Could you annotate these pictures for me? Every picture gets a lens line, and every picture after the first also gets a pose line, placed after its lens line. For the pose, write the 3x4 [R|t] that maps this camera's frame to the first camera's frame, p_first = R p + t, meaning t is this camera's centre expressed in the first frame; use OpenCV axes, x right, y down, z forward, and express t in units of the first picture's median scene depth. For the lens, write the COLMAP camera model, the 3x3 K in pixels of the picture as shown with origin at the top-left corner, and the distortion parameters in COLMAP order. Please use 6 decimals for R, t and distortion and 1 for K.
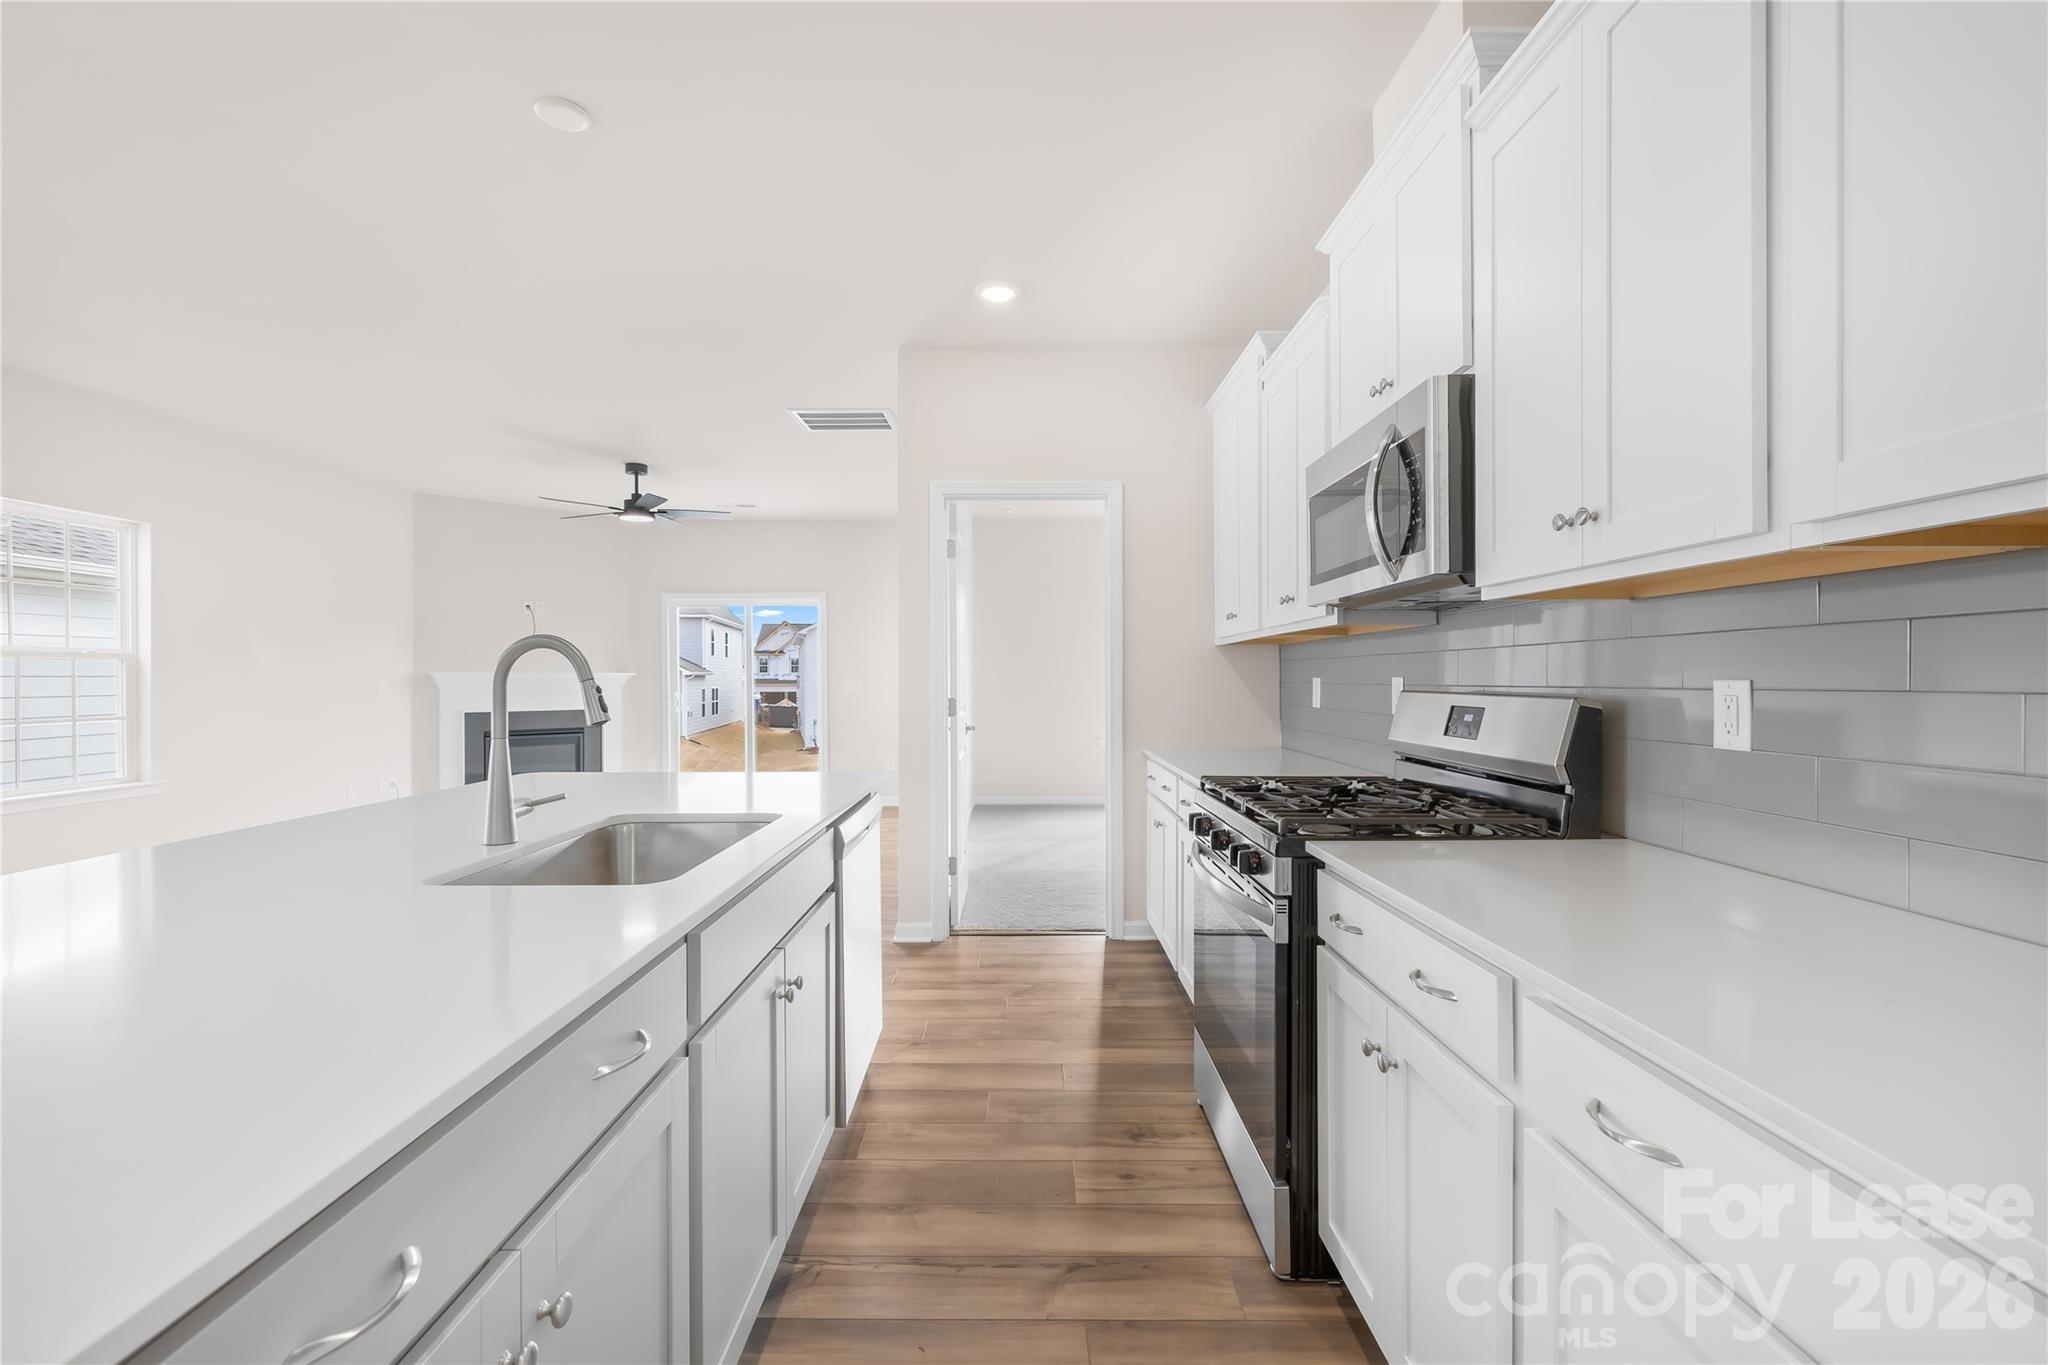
lens RADIAL K [[863.7, 0, 1016.4], [0, 863.7, 680.0], [0, 0, 1]] dist [0.000291, 0.000159]
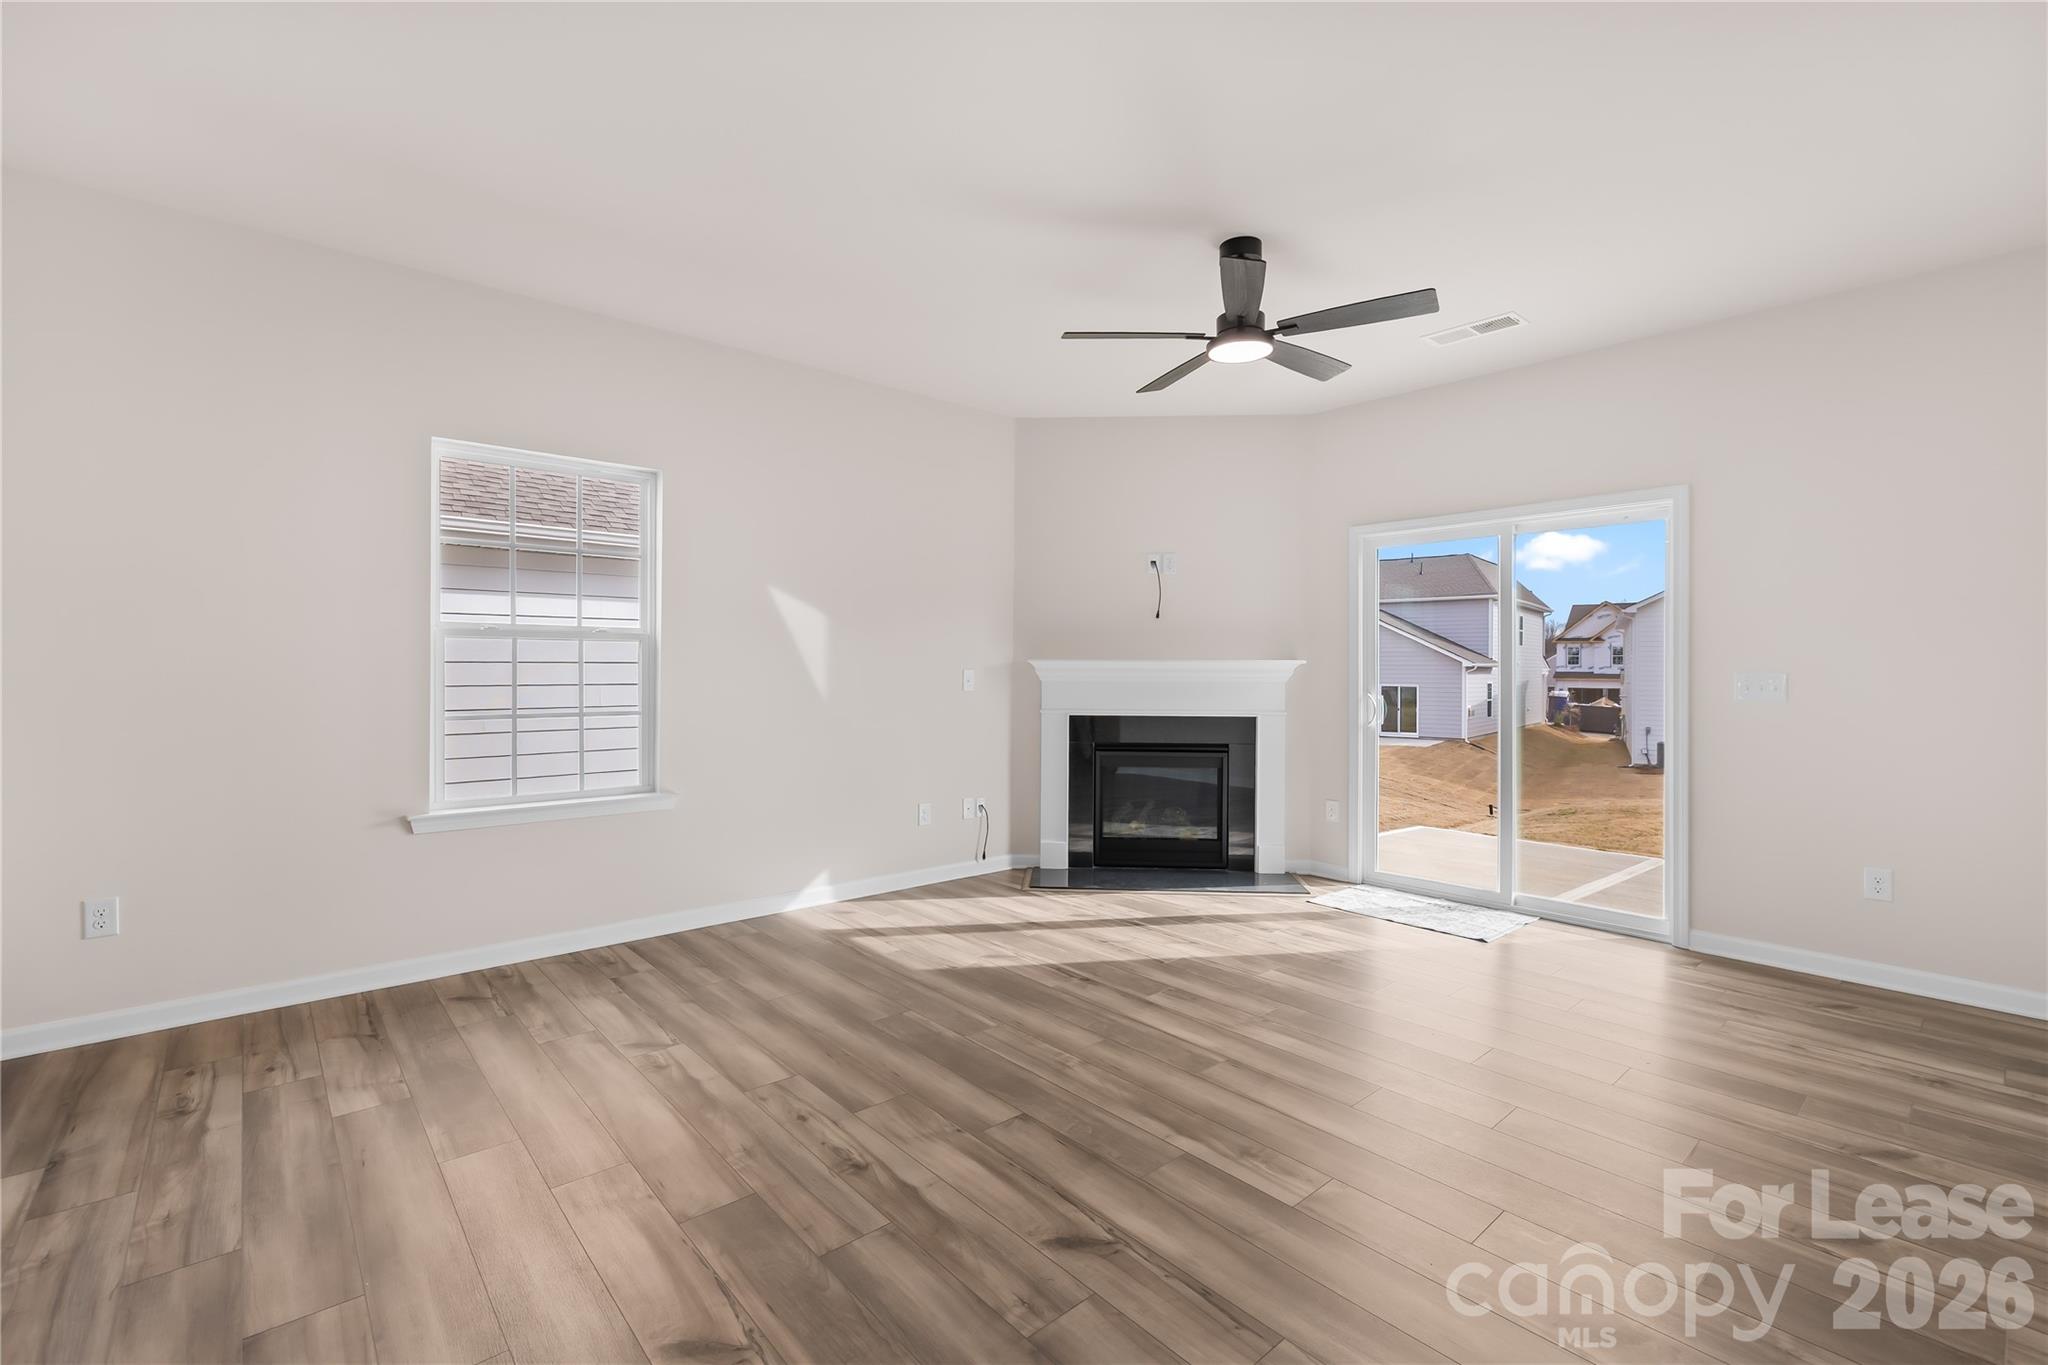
lens RADIAL K [[875.4, 0, 1016.2], [0, 875.4, 673.5], [0, 0, 1]] dist [0.002668, 0.000171]
pose [[0.657590, 0.012084, -0.753279, -0.025585], [-0.010502, 0.999921, 0.006873, -0.000297], [0.753302, 0.003391, 0.657665, 0.104017]]
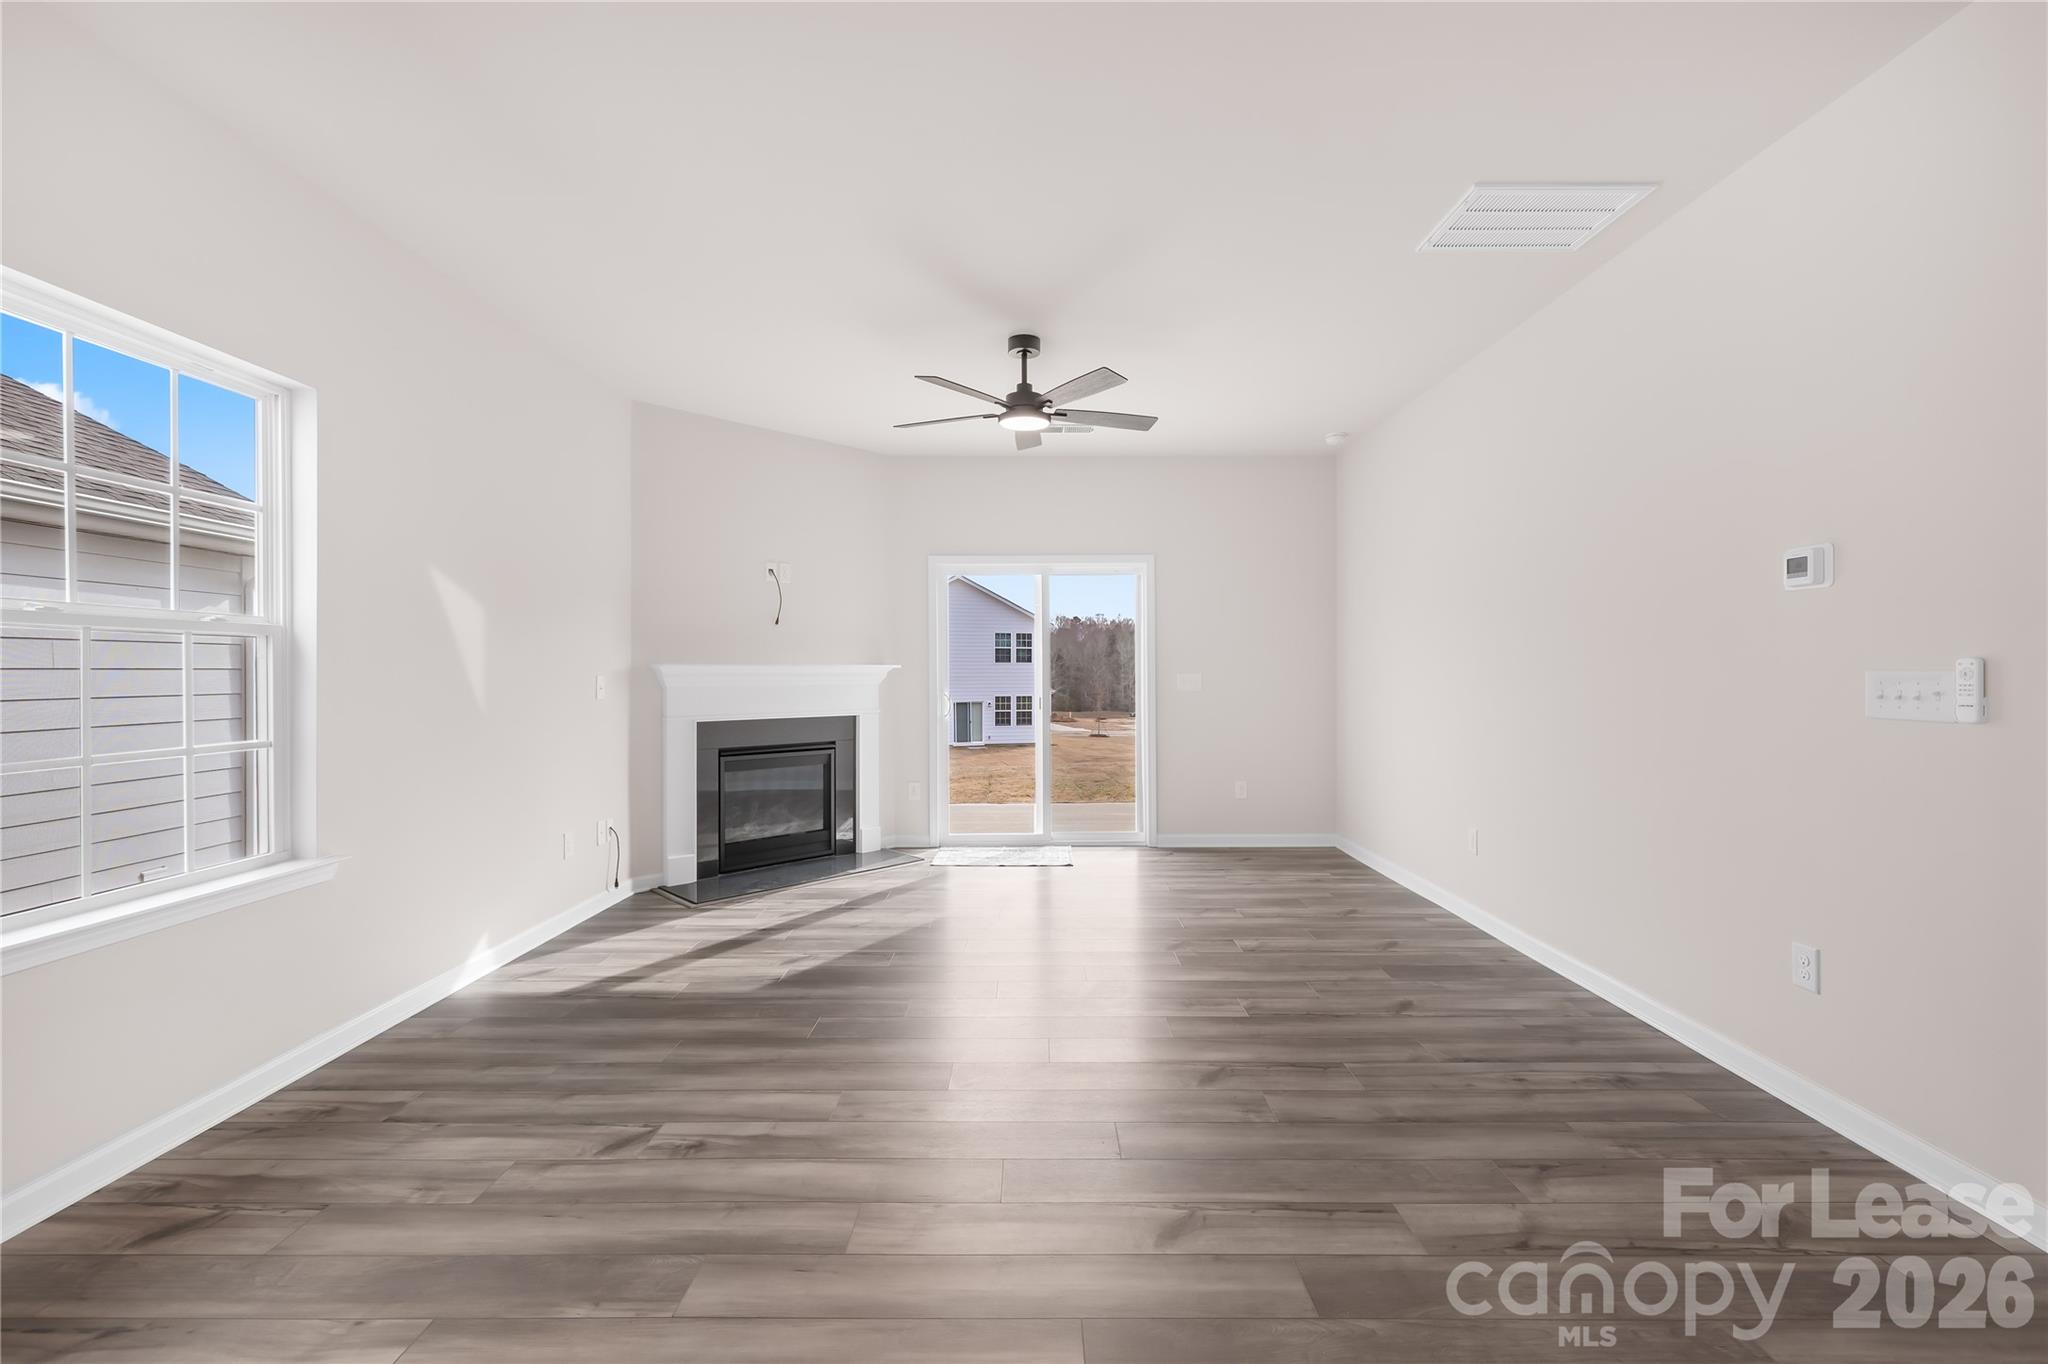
lens RADIAL K [[863.7, 0, 1016.4], [0, 863.7, 679.5], [0, 0, 1]] dist [0.000291, 0.000159]
pose [[0.999965, 0.004620, -0.006958, -0.080946], [-0.004594, 0.999982, 0.003840, 0.000004], [0.006976, -0.003807, 0.999968, 0.066123]]
